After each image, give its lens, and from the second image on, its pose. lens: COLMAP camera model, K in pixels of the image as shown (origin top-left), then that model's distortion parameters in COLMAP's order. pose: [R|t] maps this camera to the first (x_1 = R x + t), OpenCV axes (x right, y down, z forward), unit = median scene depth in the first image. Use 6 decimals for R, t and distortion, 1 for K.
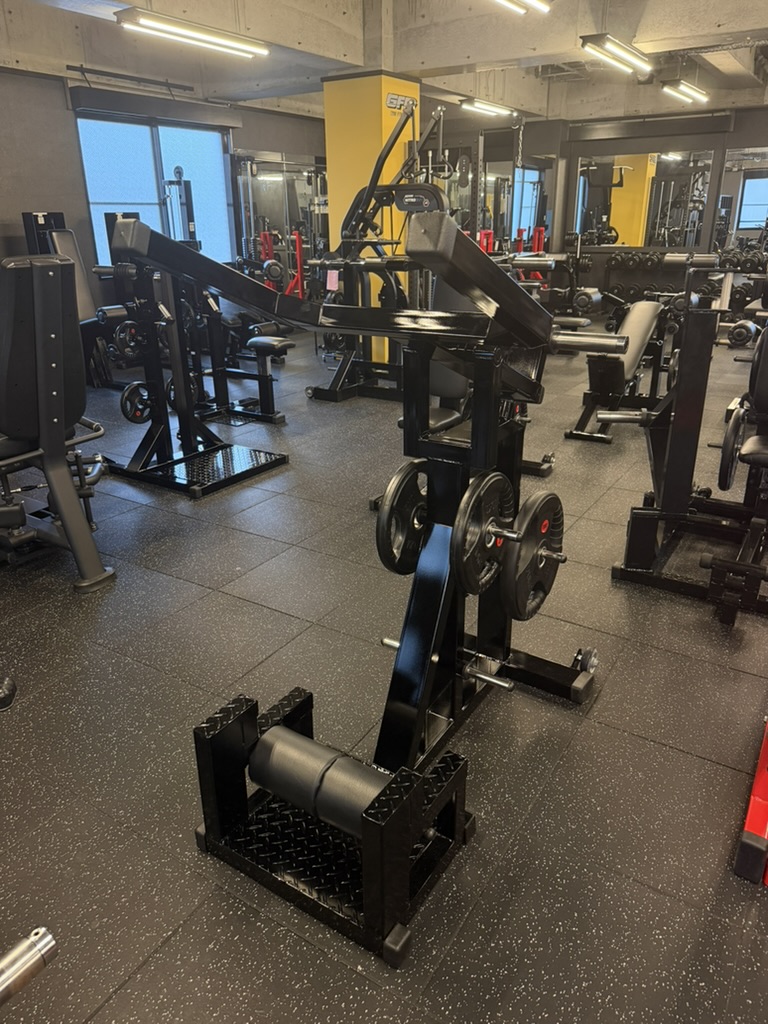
lens RADIAL K [[725.4, 0, 381.7], [0, 725.4, 518.2], [0, 0, 1]] dist [0.011500, -0.010674]
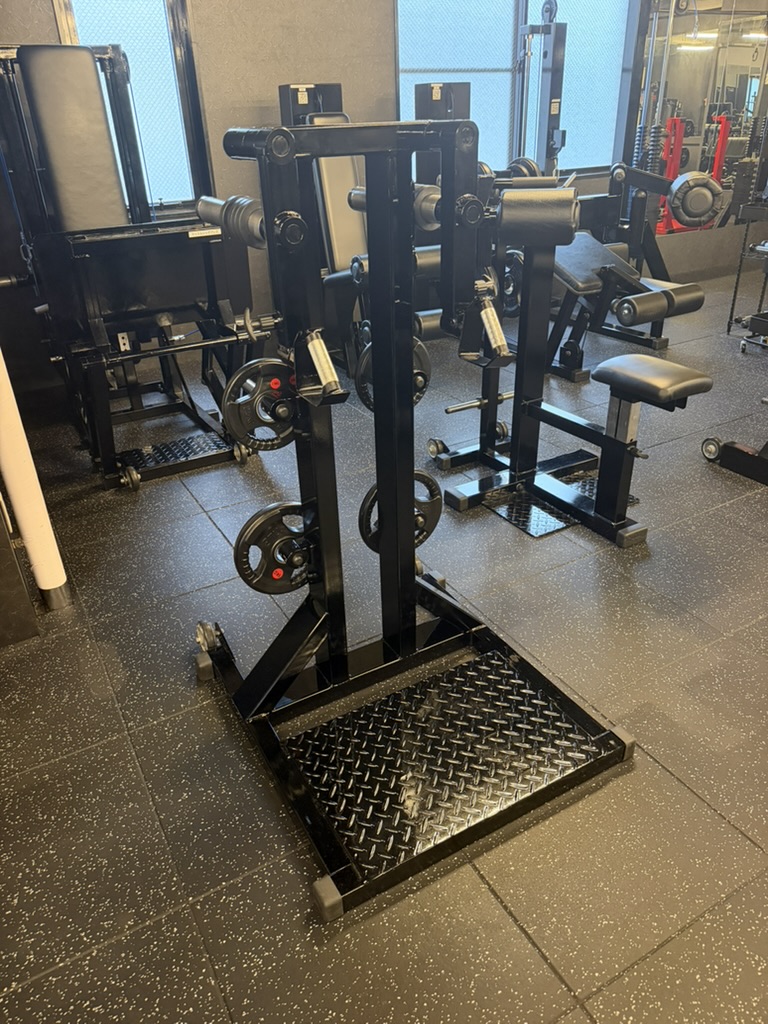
lens RADIAL K [[725.4, 0, 384.2], [0, 725.4, 510.1], [0, 0, 1]] dist [0.011500, -0.010674]
pose [[0.886539, 0.203016, -0.415732, -0.071242], [-0.155243, 0.977019, 0.146061, -0.146955], [0.435830, -0.064949, 0.897682, 0.394198]]
